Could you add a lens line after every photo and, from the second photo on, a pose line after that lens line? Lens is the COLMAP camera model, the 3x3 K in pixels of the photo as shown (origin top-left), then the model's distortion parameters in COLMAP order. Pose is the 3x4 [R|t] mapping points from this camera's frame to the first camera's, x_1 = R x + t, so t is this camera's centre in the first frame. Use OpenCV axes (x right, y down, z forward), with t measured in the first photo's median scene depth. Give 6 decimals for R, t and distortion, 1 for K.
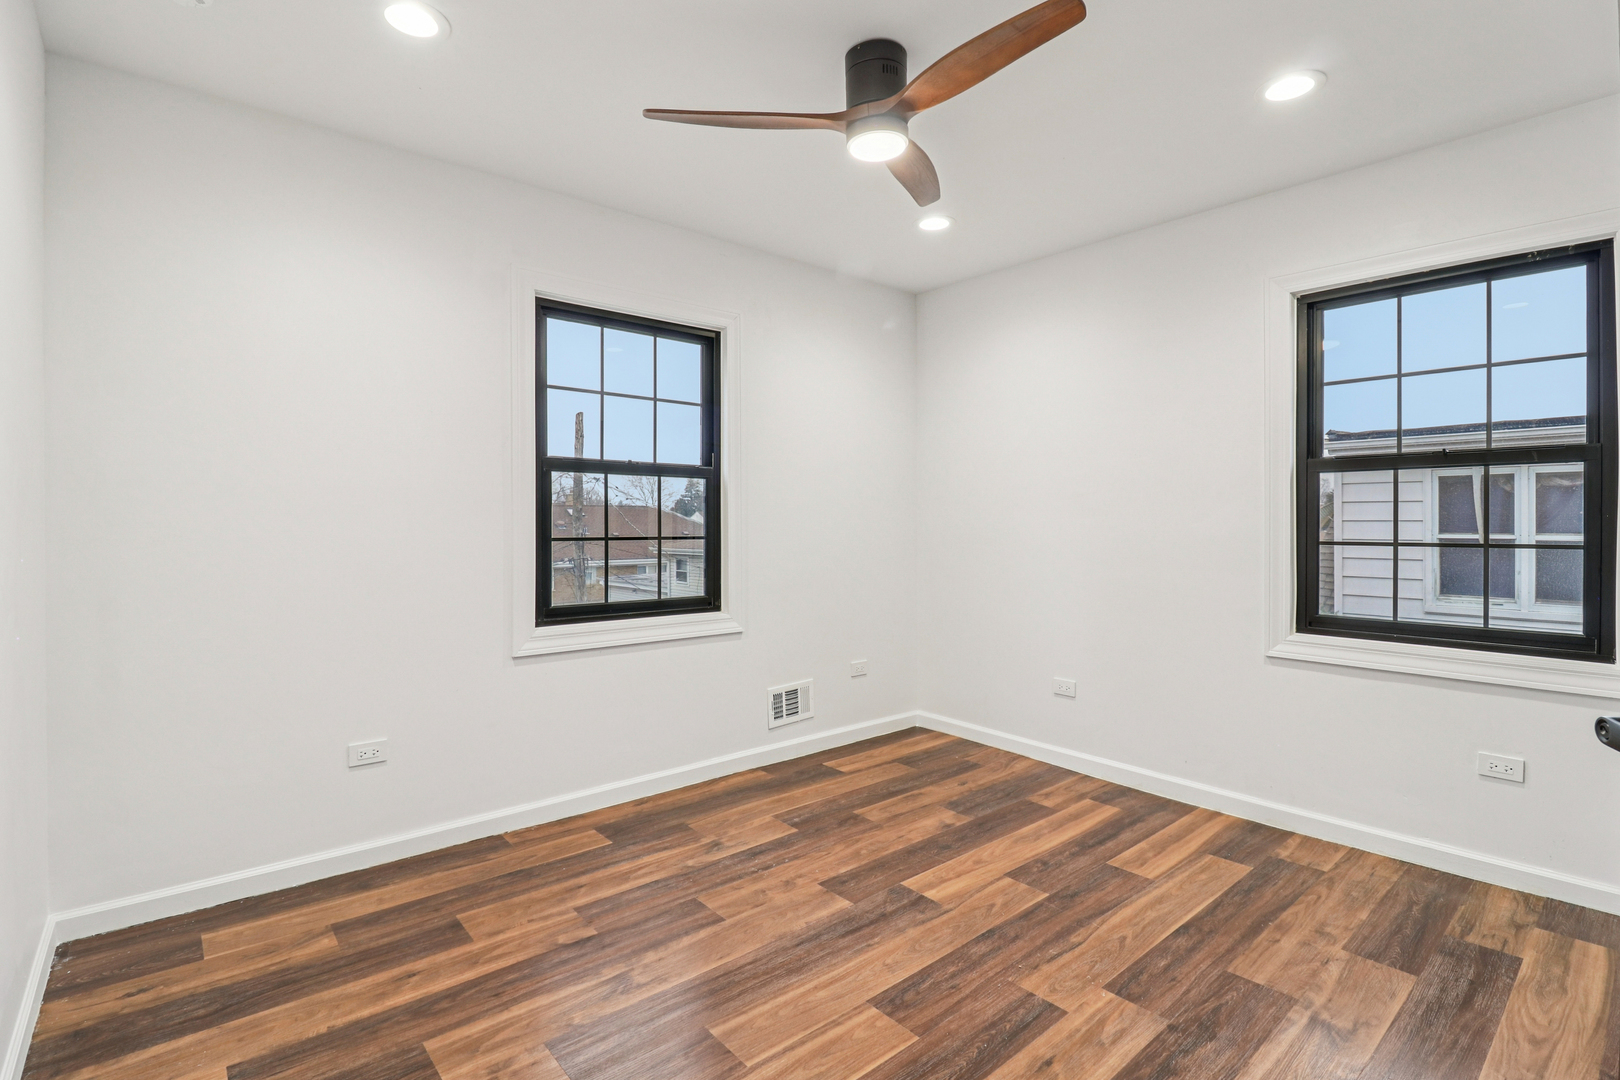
lens RADIAL K [[760.2, 0, 811.1], [0, 760.2, 527.4], [0, 0, 1]] dist [-0.000023, -0.014463]
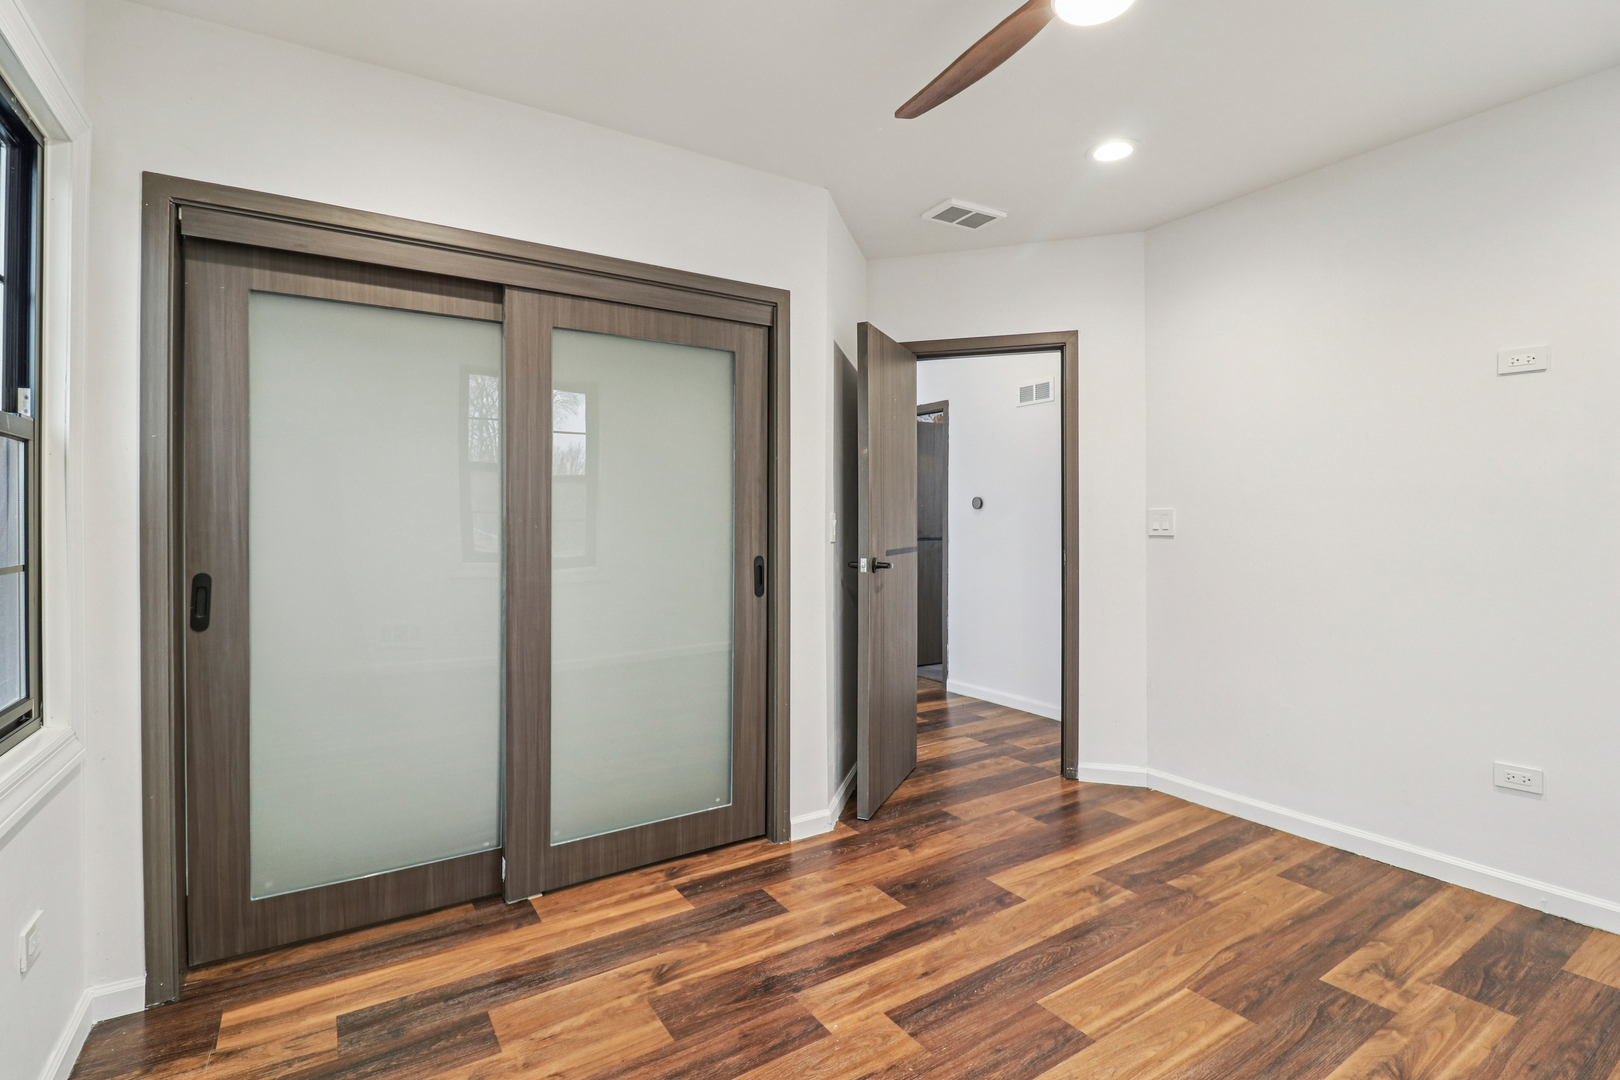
lens RADIAL K [[760.2, 0, 811.1], [0, 760.2, 527.4], [0, 0, 1]] dist [-0.000023, -0.014463]
pose [[-0.991050, 0.003670, 0.133441, 0.296301], [0.005122, 0.999931, 0.010541, -0.014051], [-0.133394, 0.011131, -0.991001, 1.982935]]
